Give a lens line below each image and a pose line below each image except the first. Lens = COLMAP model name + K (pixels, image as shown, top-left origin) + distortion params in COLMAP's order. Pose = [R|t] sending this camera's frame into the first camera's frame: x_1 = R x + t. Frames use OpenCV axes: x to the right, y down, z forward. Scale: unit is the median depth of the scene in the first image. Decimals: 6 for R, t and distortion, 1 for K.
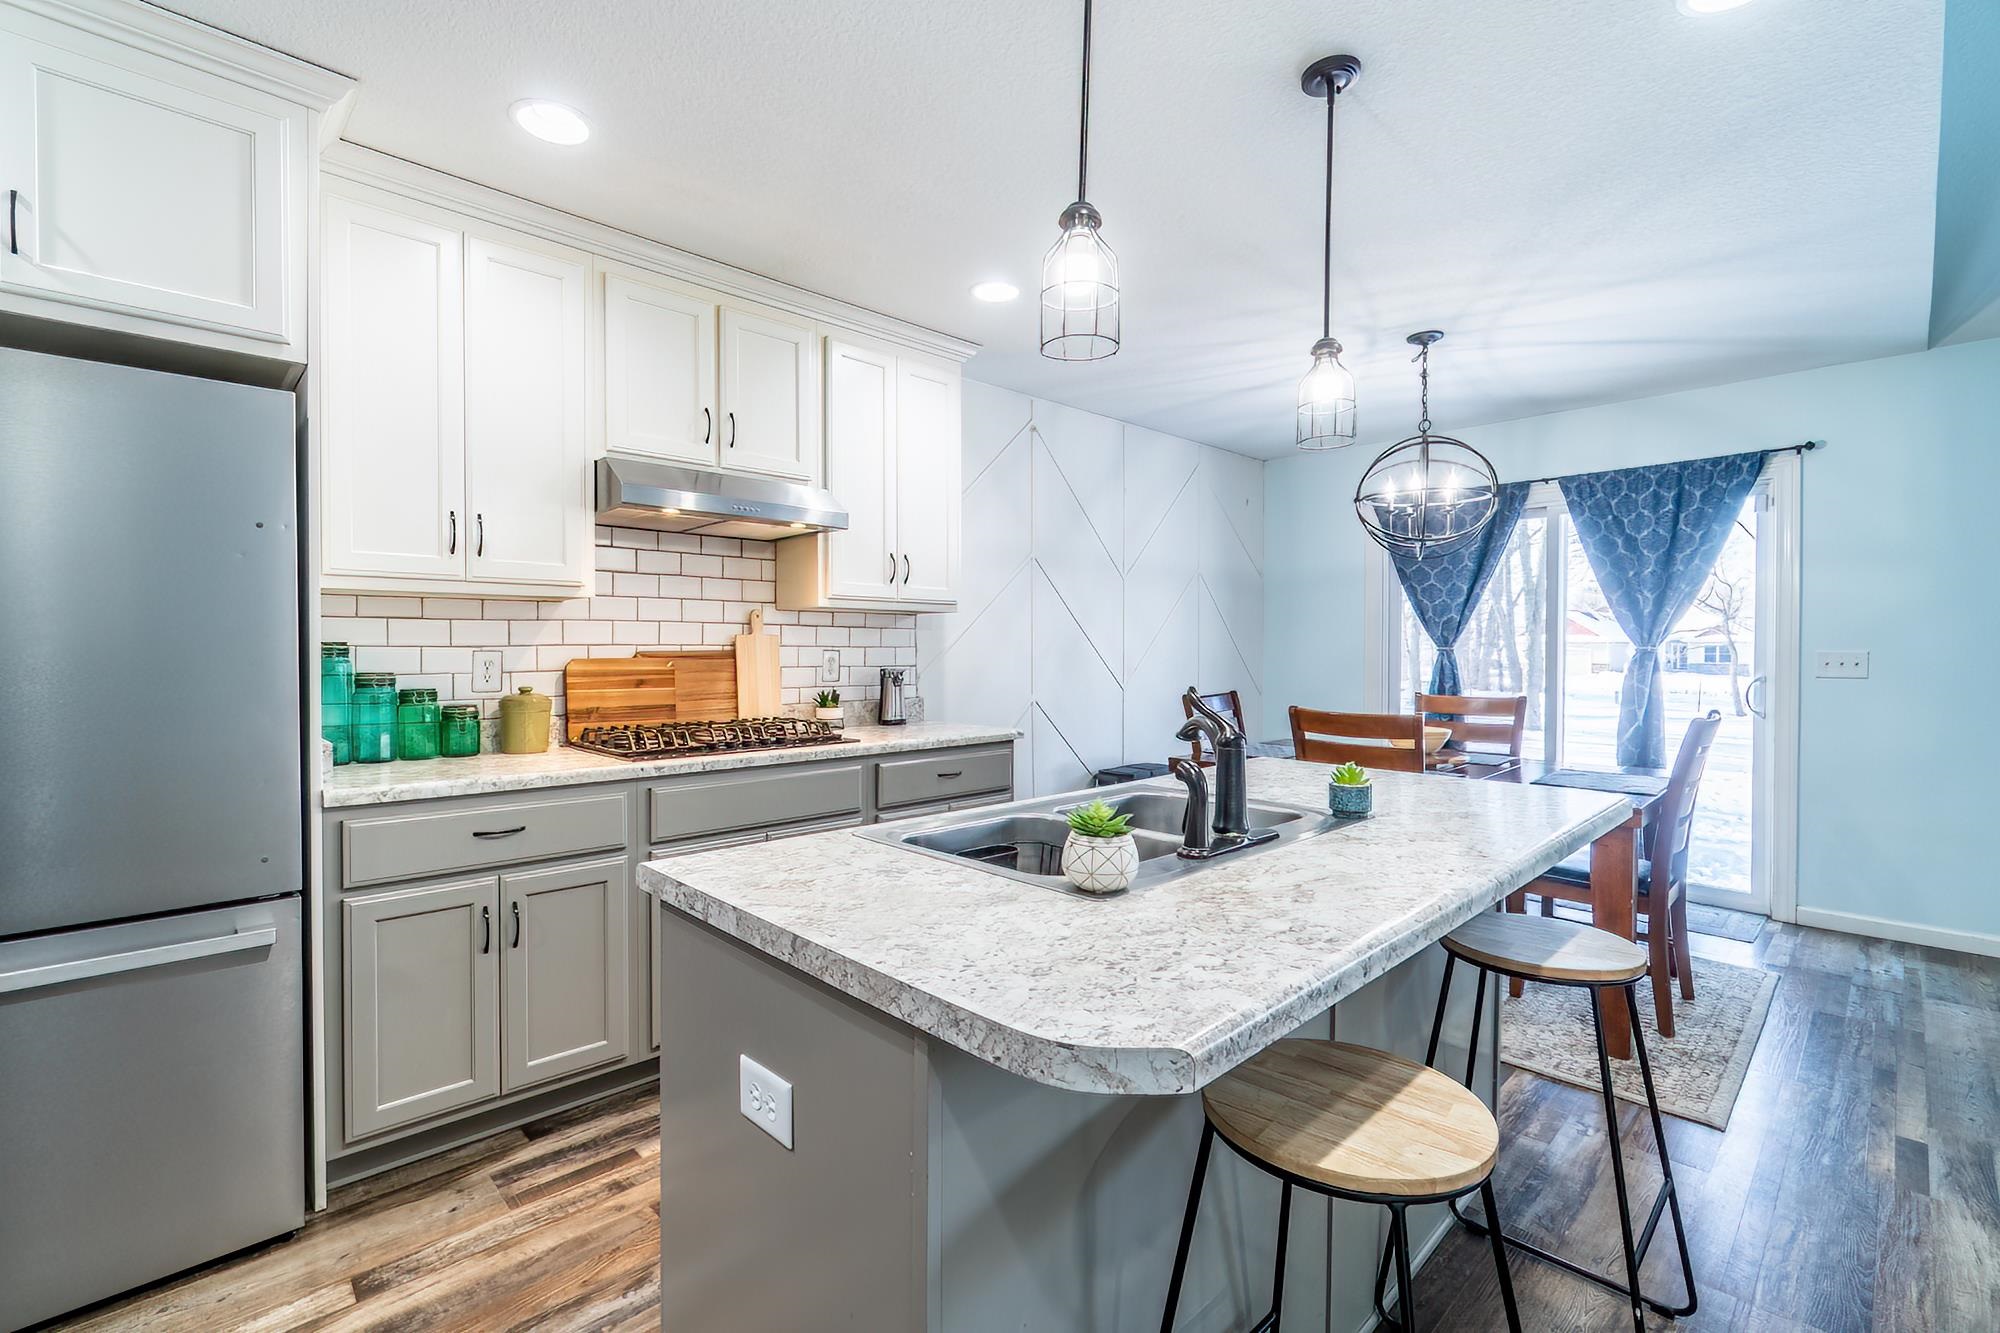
lens RADIAL K [[885.3, 0, 947.9], [0, 885.3, 668.9], [0, 0, 1]] dist [-0.002682, -0.000250]
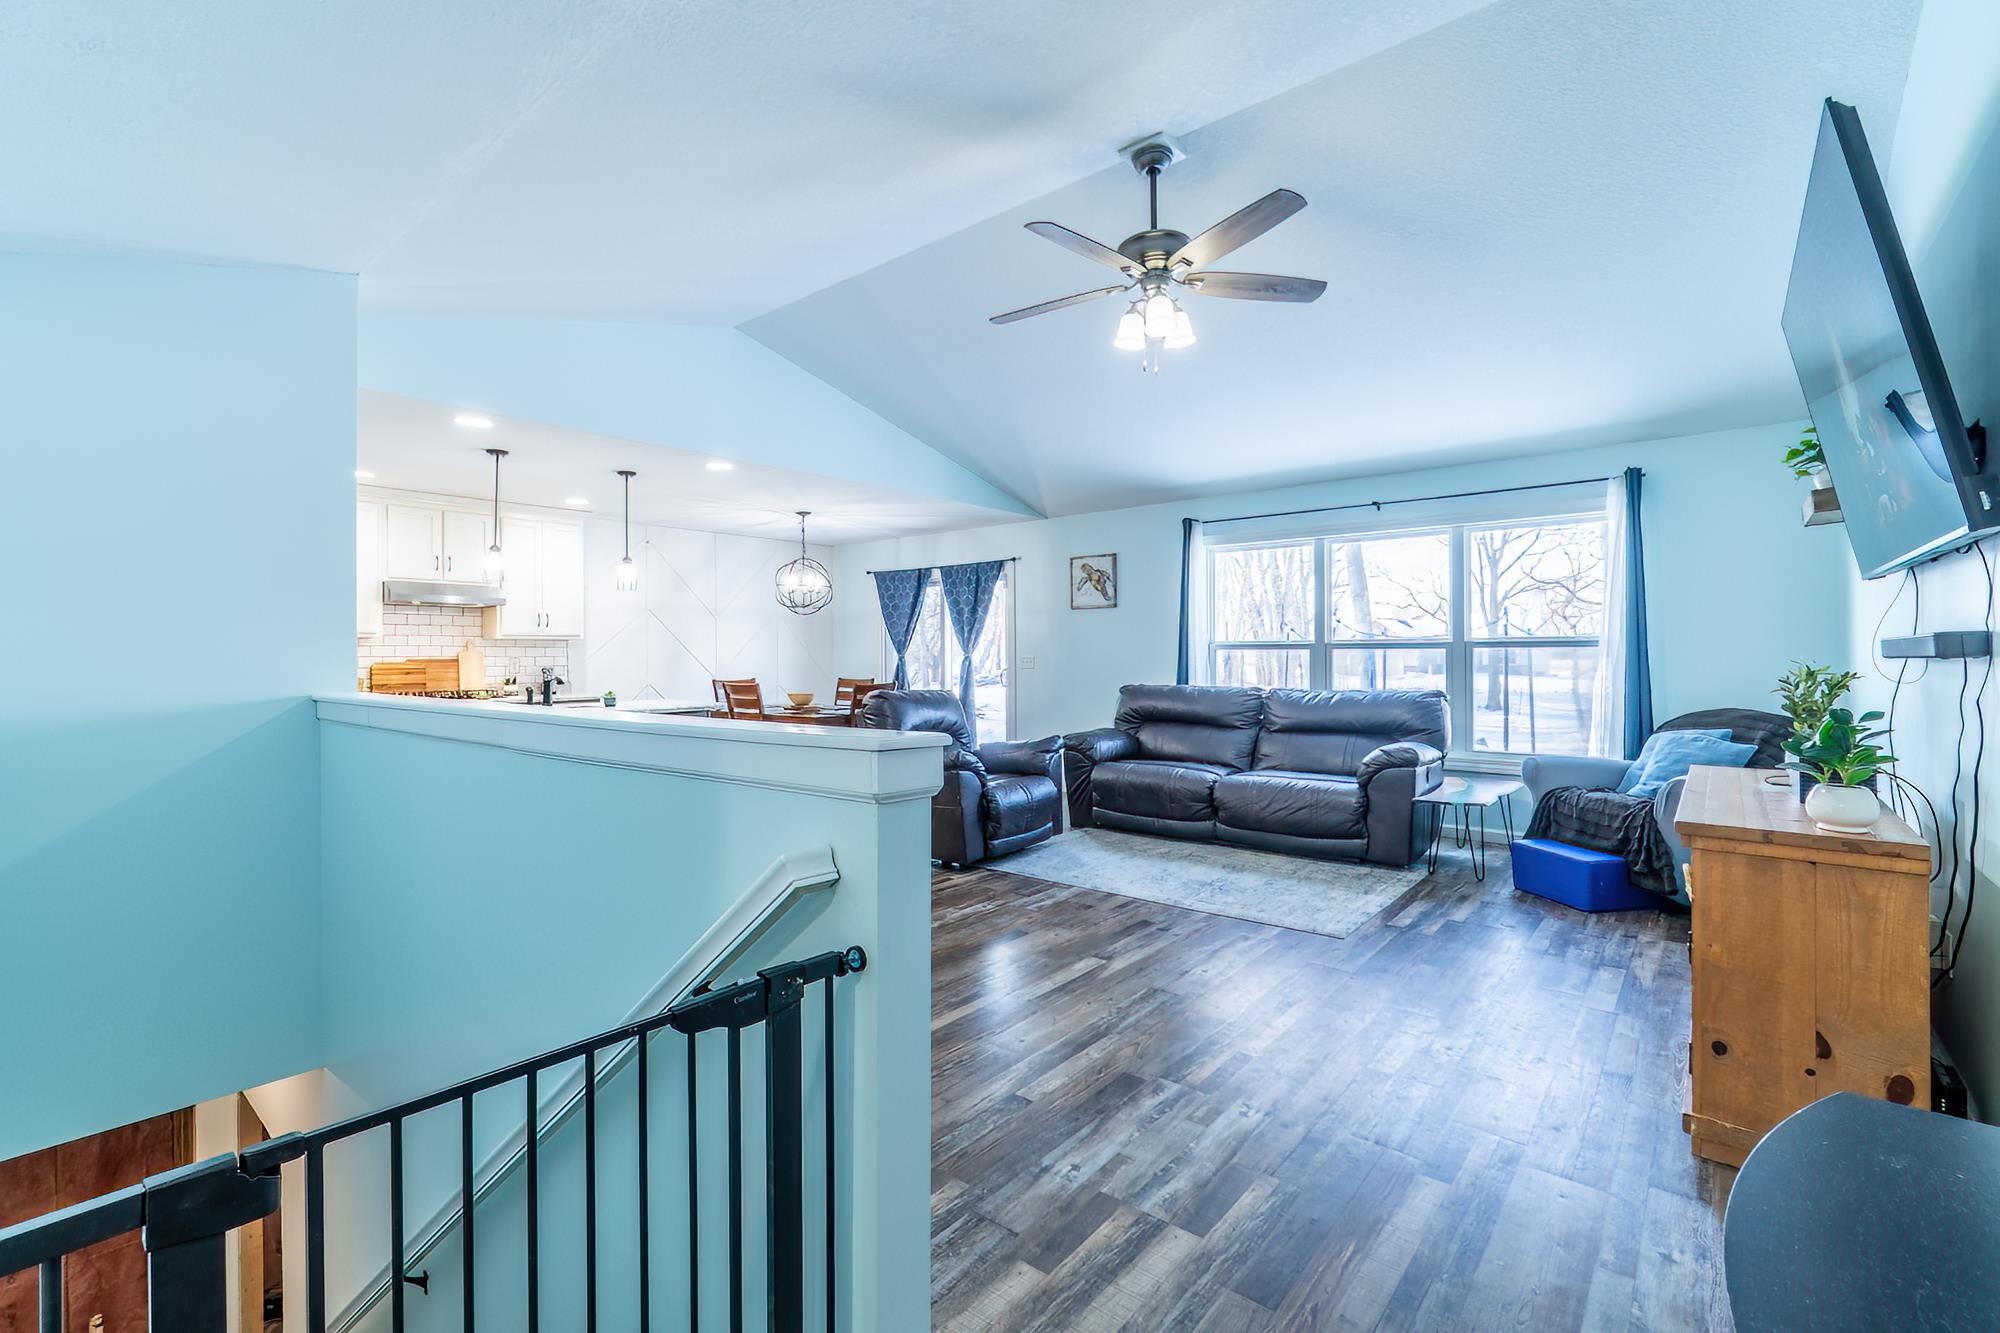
lens RADIAL K [[884.1, 0, 960.5], [0, 884.1, 654.3], [0, 0, 1]] dist [-0.001530, 0.000220]
pose [[0.992018, -0.005293, 0.125985, 0.739026], [0.008476, 0.999658, -0.024744, 0.034093], [-0.125811, 0.025614, 0.991724, -1.364258]]
